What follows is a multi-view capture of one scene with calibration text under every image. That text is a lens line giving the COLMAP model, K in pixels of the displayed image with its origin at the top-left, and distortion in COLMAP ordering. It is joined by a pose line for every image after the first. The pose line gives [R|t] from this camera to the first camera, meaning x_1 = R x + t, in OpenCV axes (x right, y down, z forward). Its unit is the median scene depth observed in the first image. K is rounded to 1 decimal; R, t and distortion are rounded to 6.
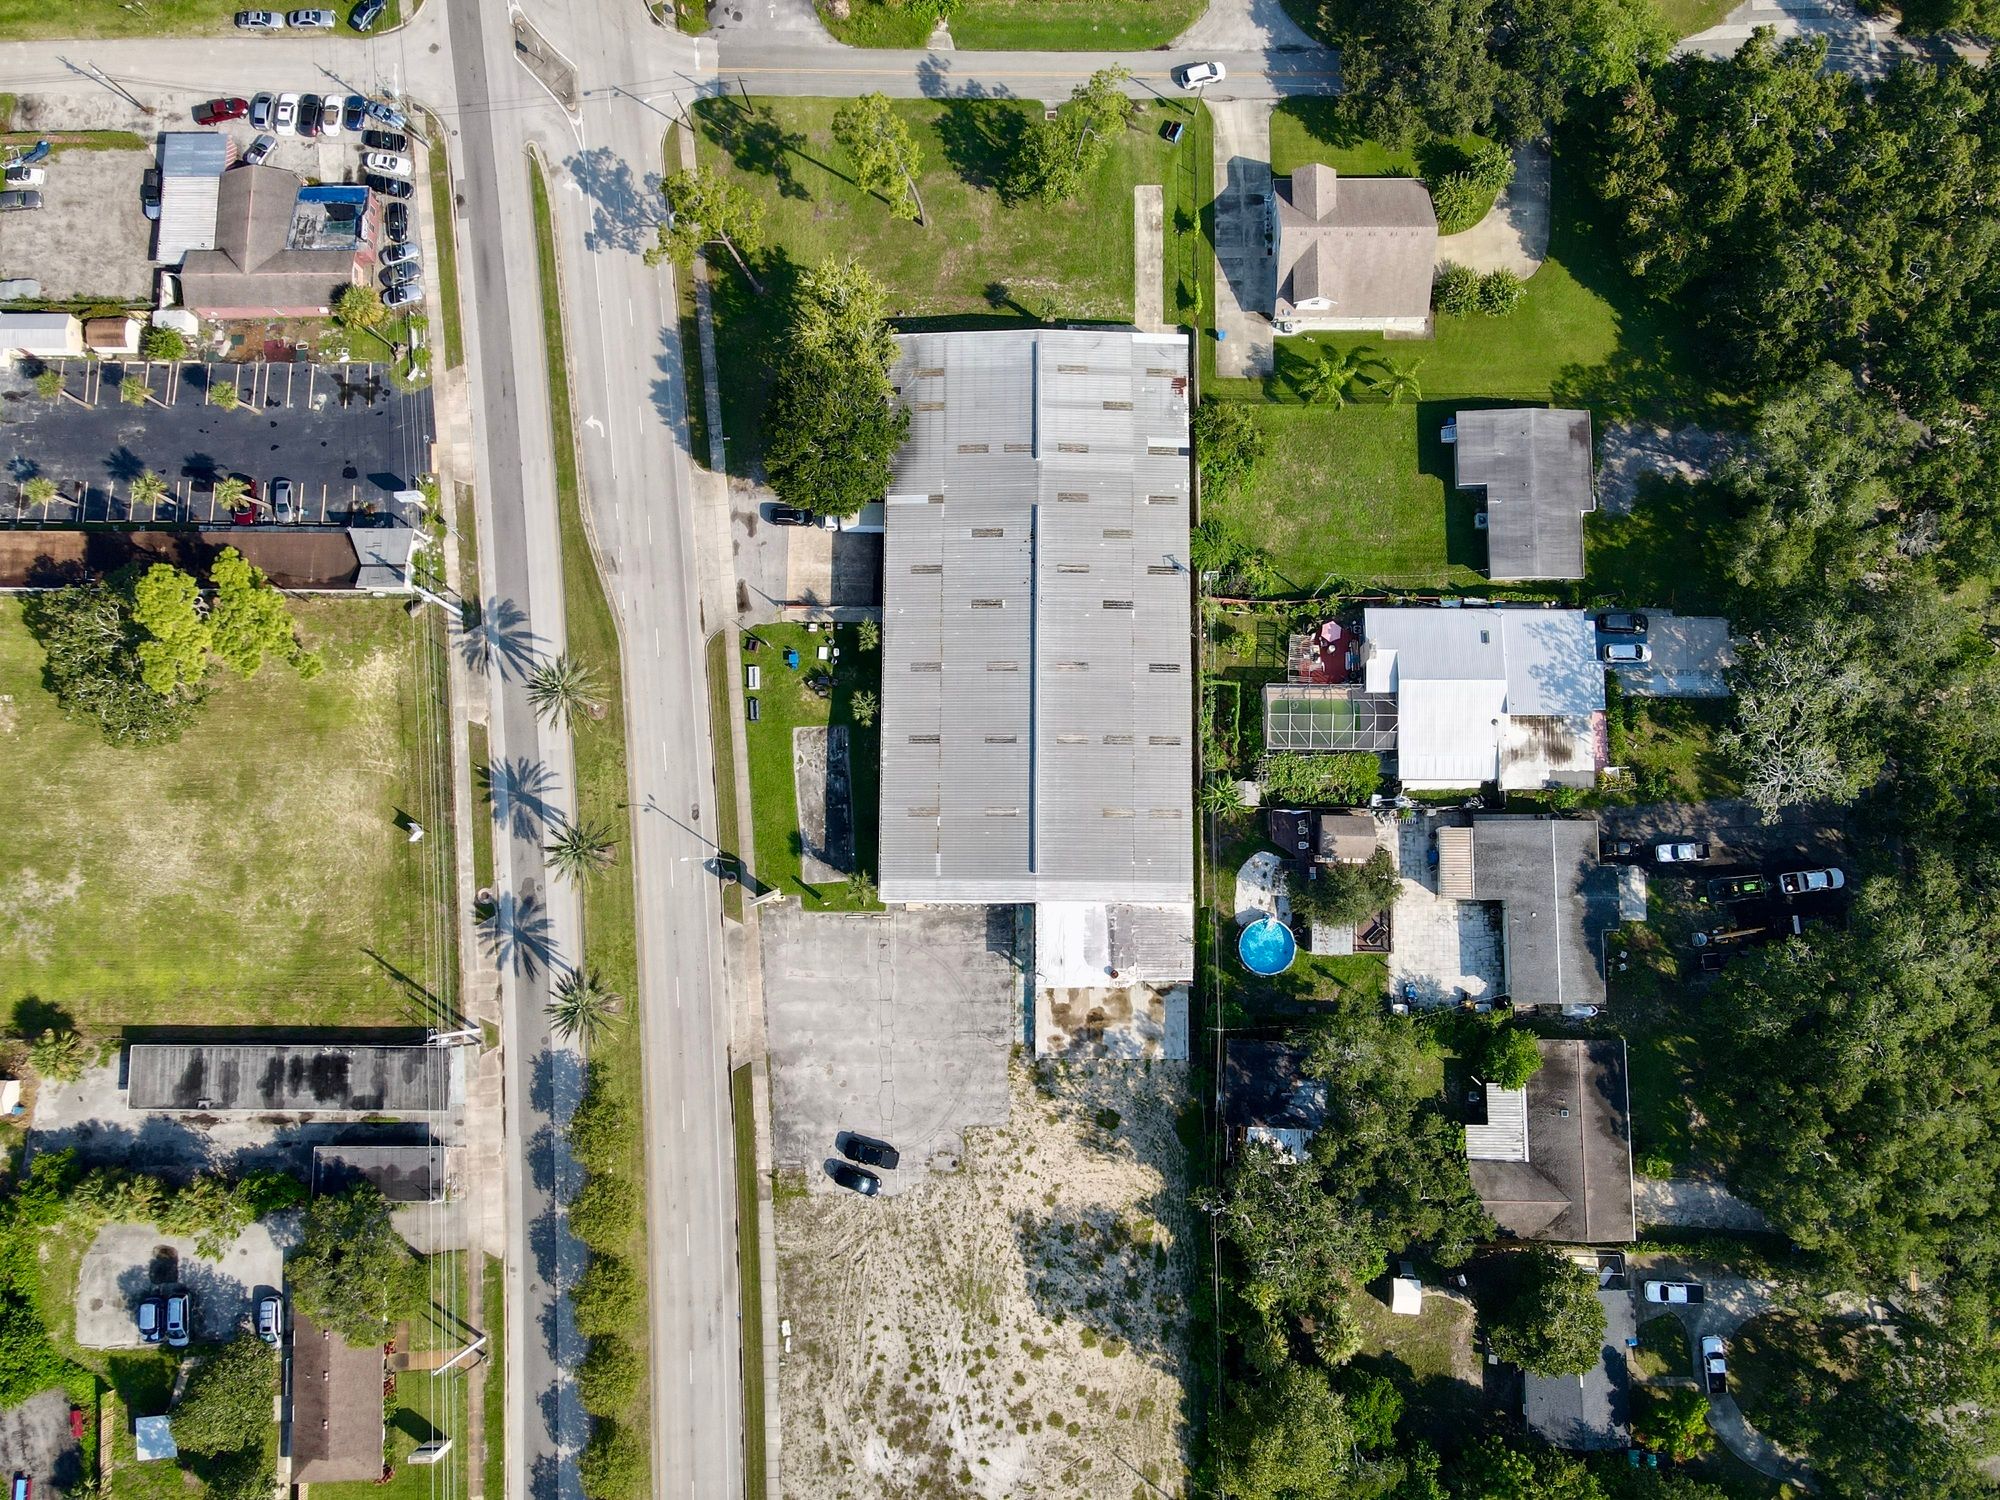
lens RADIAL K [[1519.2, 0, 1000.0], [0, 1519.2, 750.0], [0, 0, 1]] dist [-0.042854, 0.001012]
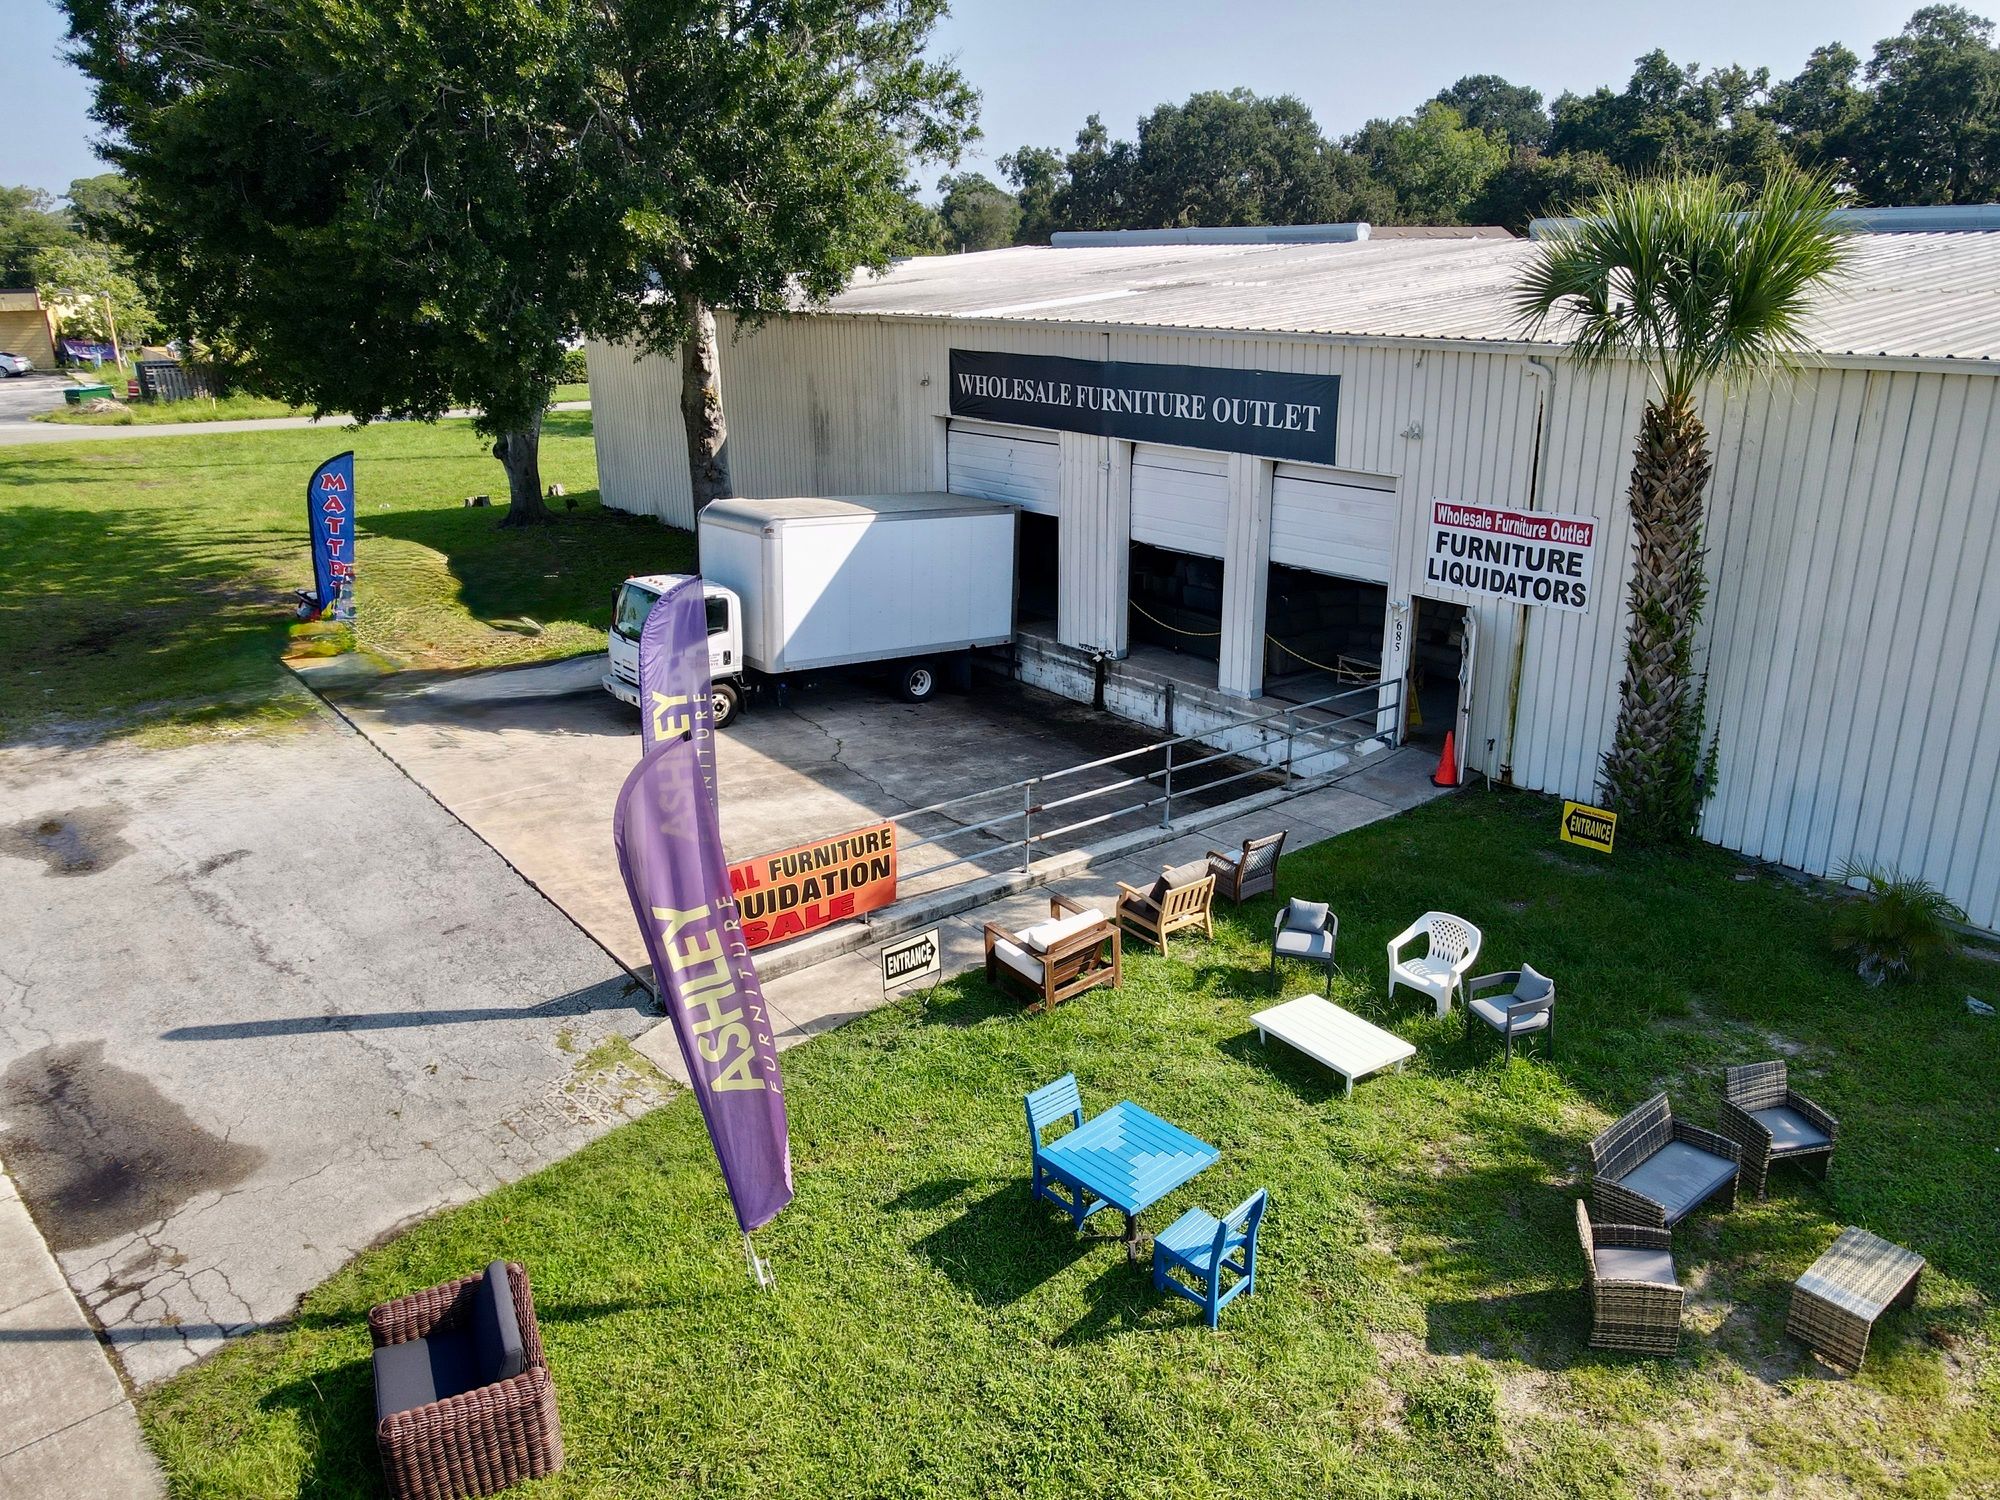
lens RADIAL K [[1468.5, 0, 997.9], [0, 1468.5, 753.0], [0, 0, 1]] dist [0.009997, 0.004478]
pose [[0.792333, -0.187941, 0.580420, -0.179927], [0.604411, 0.371312, -0.704851, -0.024579], [-0.083046, 0.909289, 0.407796, 0.981059]]
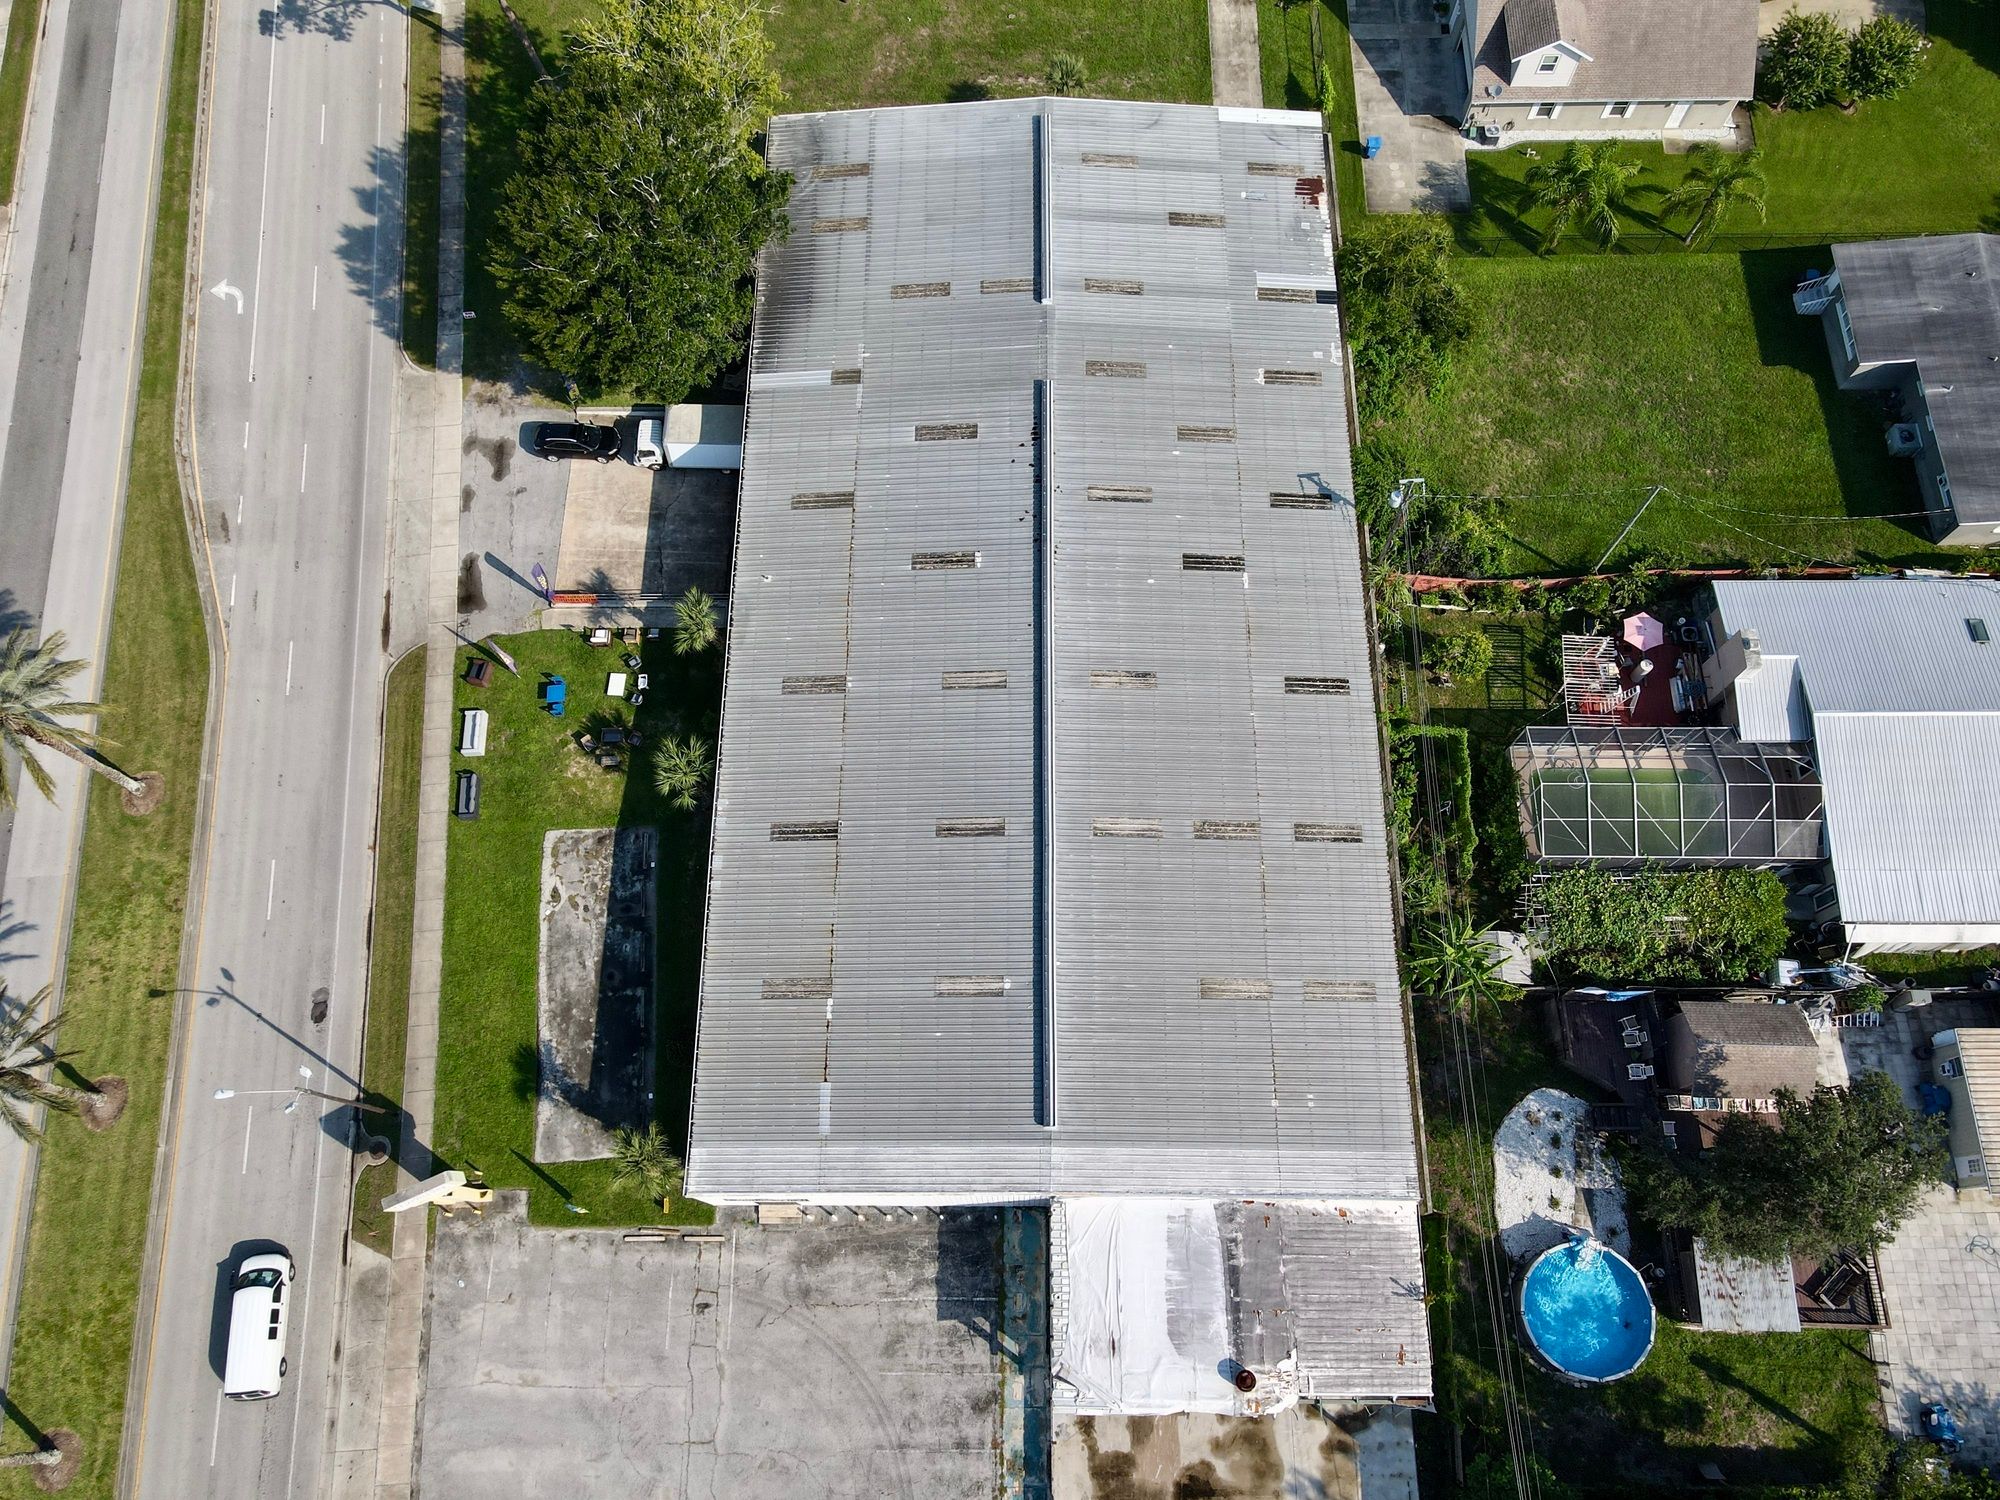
lens RADIAL K [[1468.5, 0, 997.9], [0, 1468.5, 753.0], [0, 0, 1]] dist [0.009997, 0.004478]
pose [[0.999993, 0.000113, 0.003702, 0.006937], [0.000744, 0.973064, -0.230535, 0.071272], [-0.003629, 0.230536, 0.973057, 0.549870]]
